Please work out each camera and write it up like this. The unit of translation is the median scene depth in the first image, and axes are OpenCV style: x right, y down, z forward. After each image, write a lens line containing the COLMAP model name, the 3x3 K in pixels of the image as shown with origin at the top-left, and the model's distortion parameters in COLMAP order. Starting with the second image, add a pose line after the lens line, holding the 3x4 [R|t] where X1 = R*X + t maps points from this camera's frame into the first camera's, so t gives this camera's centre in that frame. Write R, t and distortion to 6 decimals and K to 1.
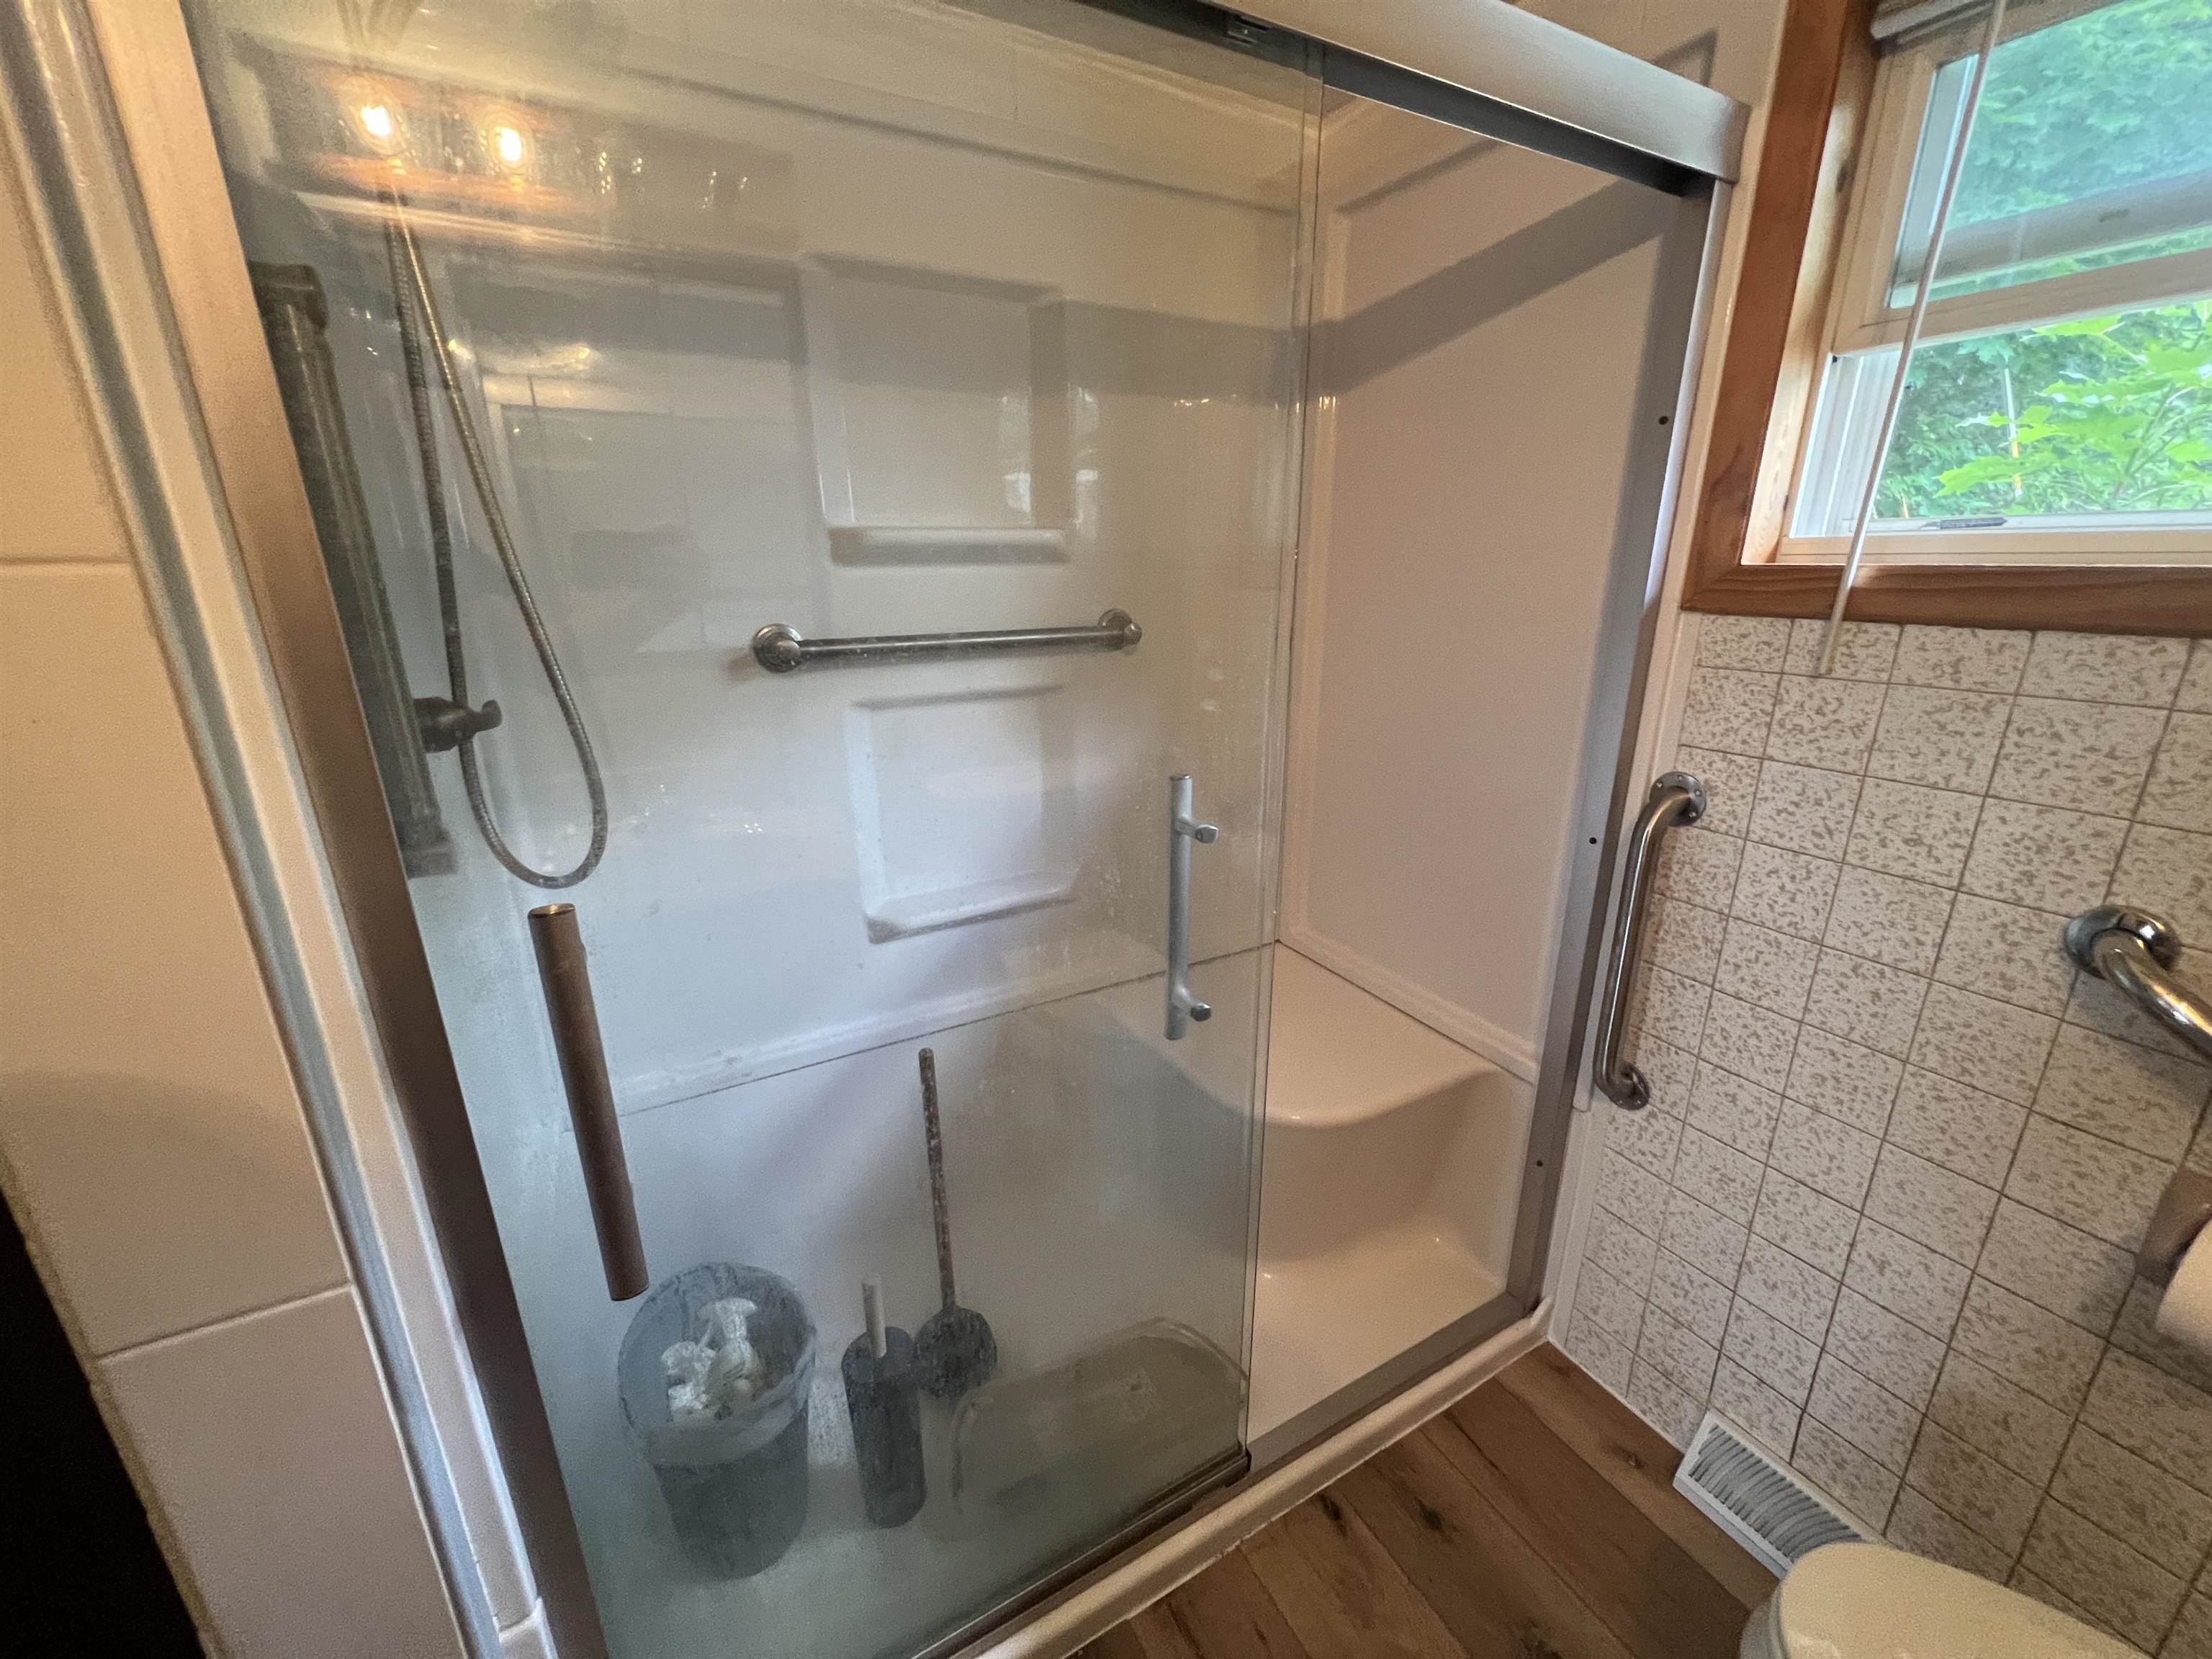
lens RADIAL K [[893.2, 0, 1114.8], [0, 893.2, 835.1], [0, 0, 1]] dist [0.002052, 0.000193]
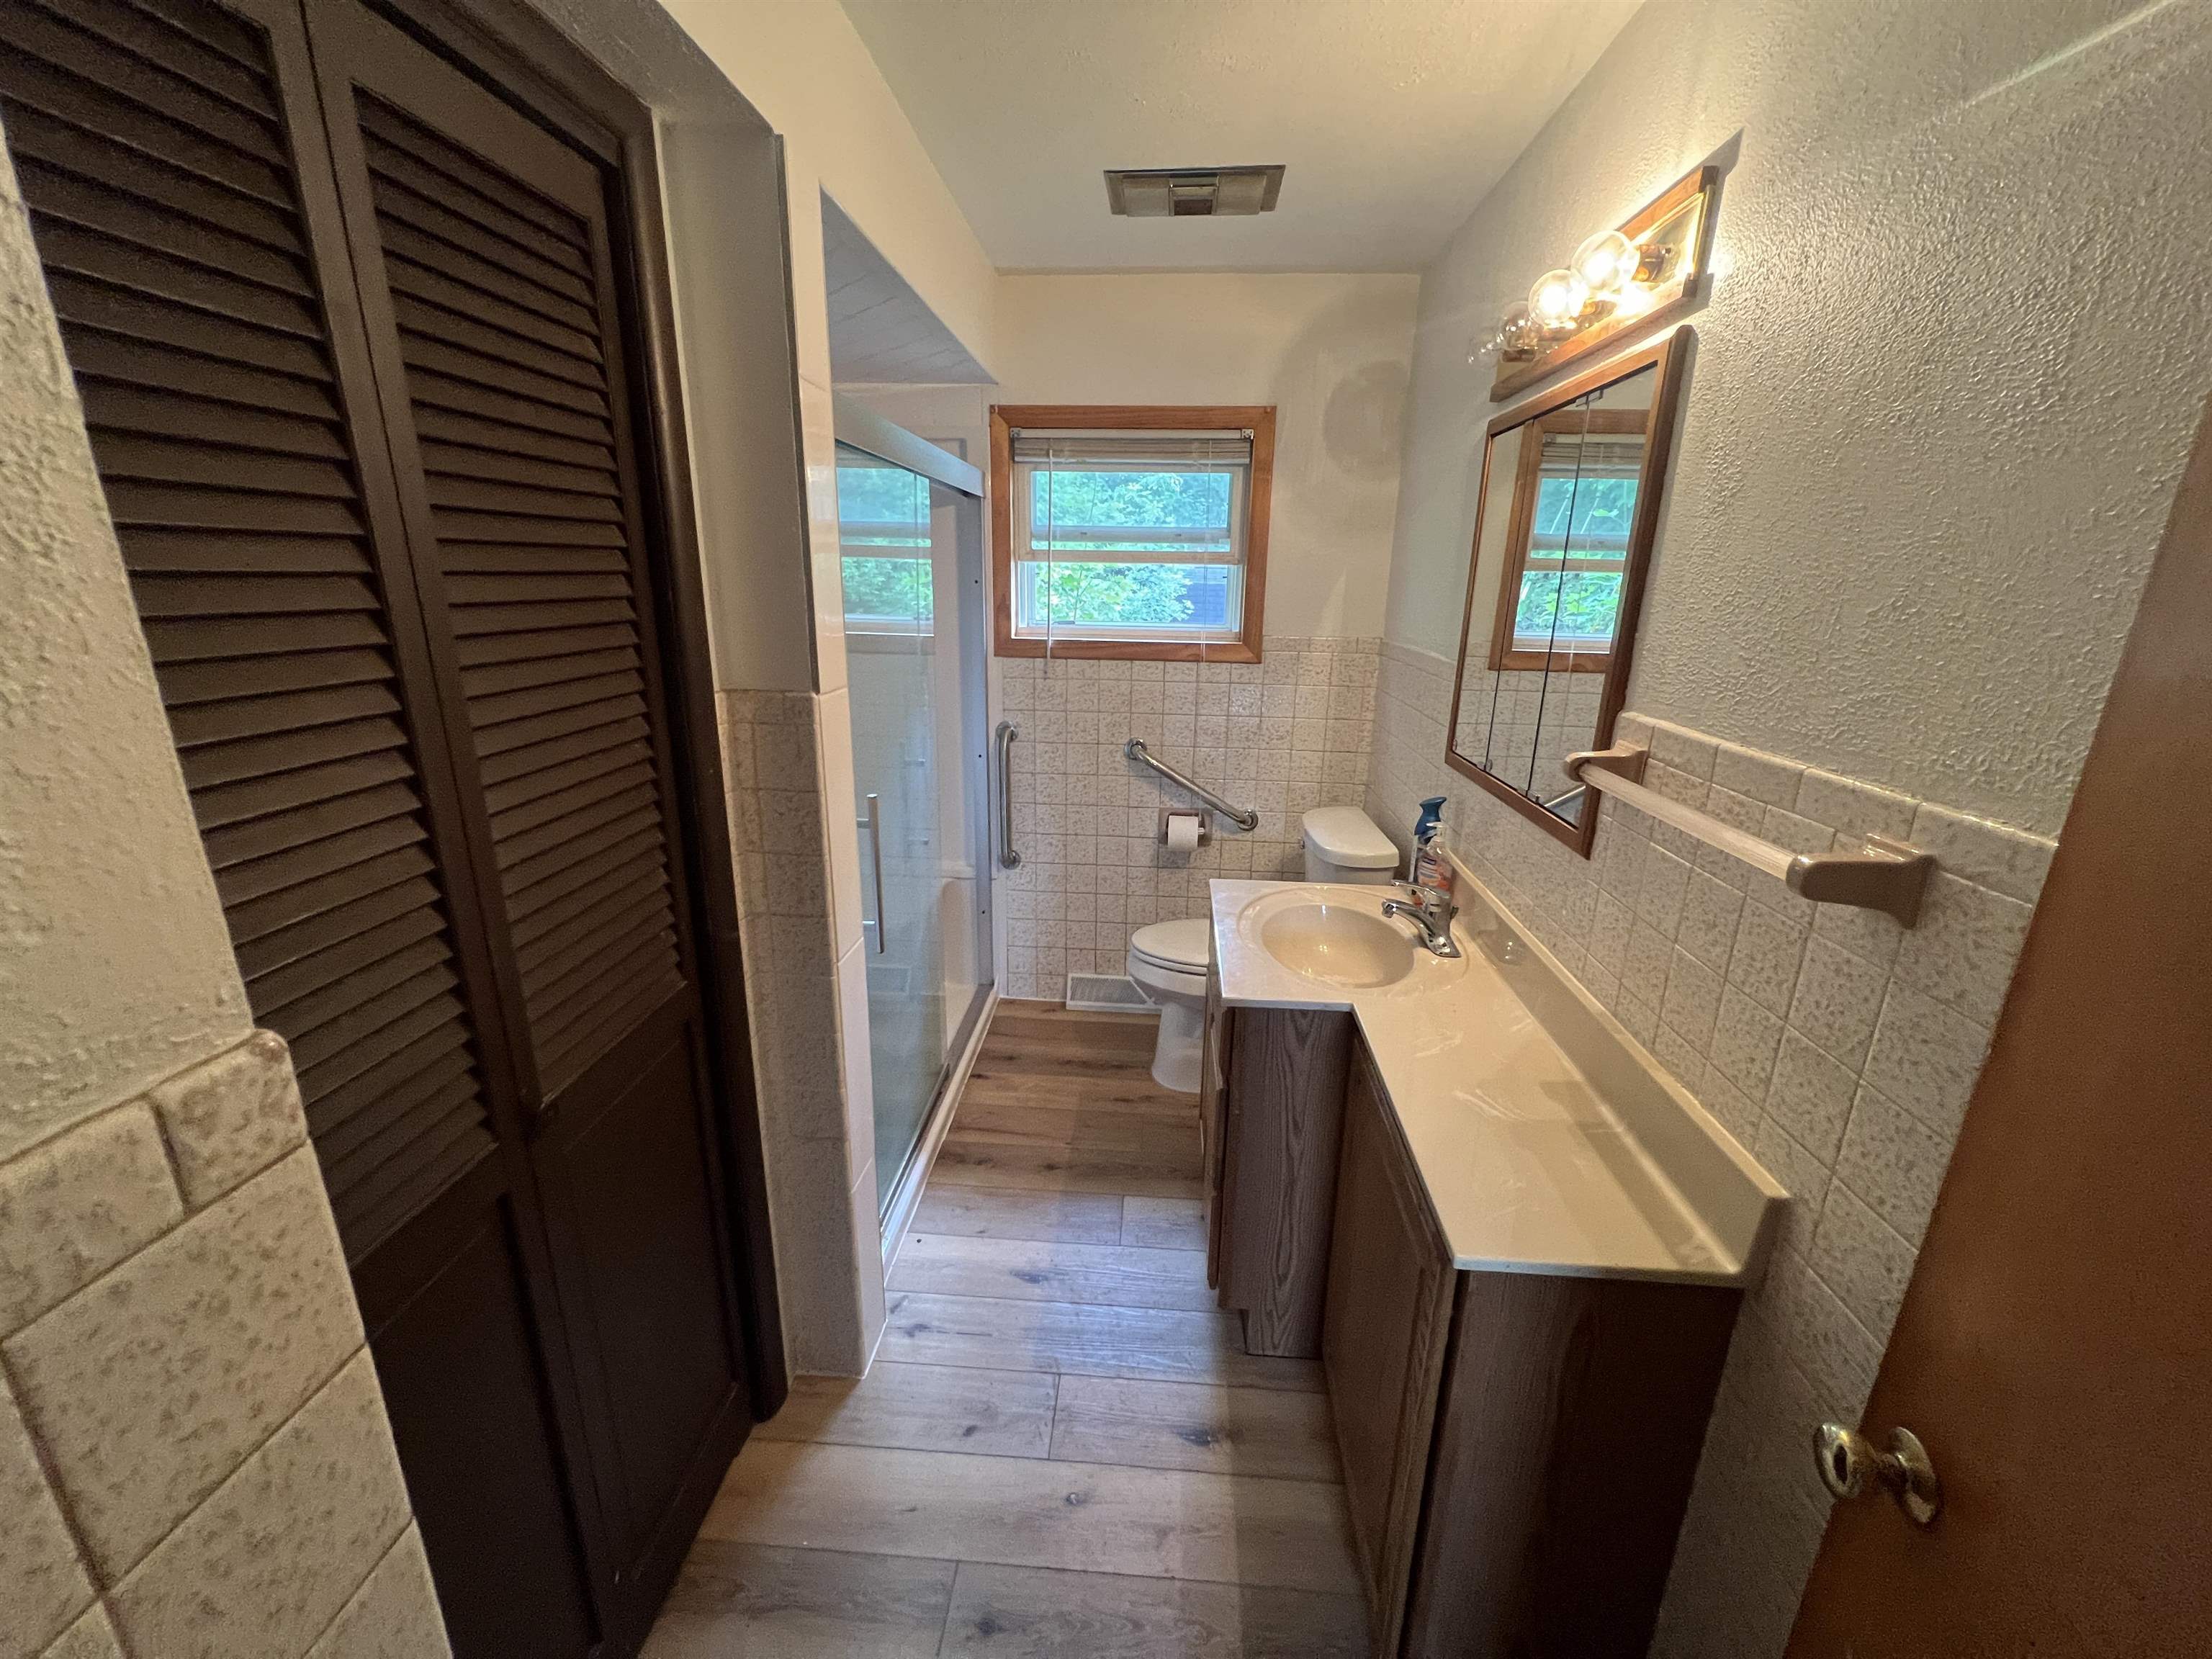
lens RADIAL K [[893.2, 0, 1114.8], [0, 893.2, 835.1], [0, 0, 1]] dist [0.002052, 0.000193]
pose [[0.547875, -0.225024, 0.805728, -1.310630], [0.231253, 0.966351, 0.112637, 0.027551], [-0.803962, 0.124616, 0.581477, -0.658323]]
